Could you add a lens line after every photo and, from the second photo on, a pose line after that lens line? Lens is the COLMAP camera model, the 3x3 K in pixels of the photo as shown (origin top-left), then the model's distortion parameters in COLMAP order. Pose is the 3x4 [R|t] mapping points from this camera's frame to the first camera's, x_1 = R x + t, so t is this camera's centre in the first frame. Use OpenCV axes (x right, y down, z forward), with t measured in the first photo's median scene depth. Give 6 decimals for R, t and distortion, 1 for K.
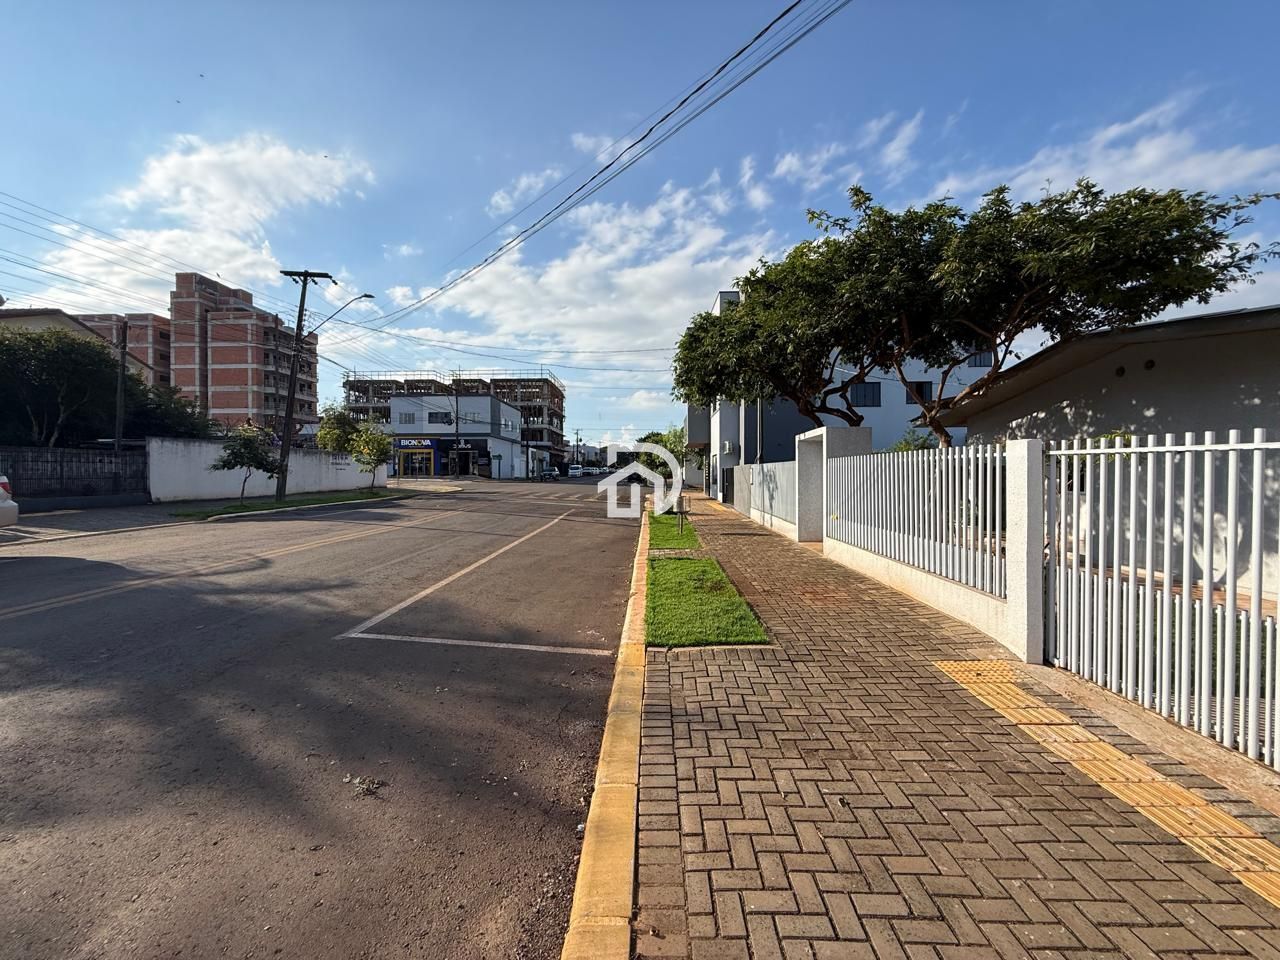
lens RADIAL K [[511.7, 0, 642.3], [0, 511.7, 478.0], [0, 0, 1]] dist [0.001039, 0.000111]
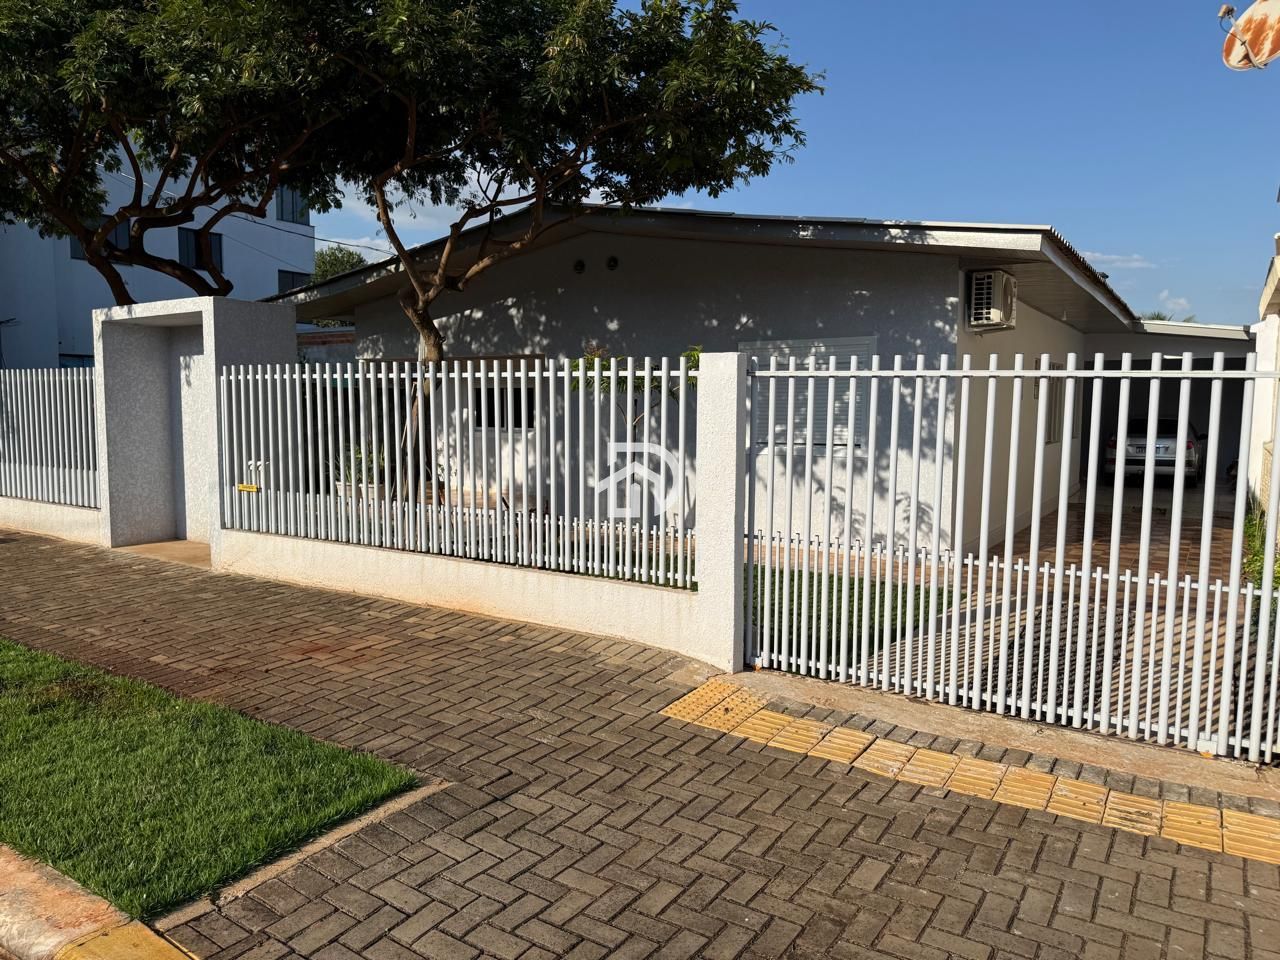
lens RADIAL K [[889.5, 0, 641.1], [0, 889.5, 483.2], [0, 0, 1]] dist [0.027609, -0.036951]
pose [[0.509013, -0.067327, 0.858122, -0.313530], [-0.006023, 0.996633, 0.081767, 0.002751], [-0.860738, -0.046789, 0.506894, 0.476221]]
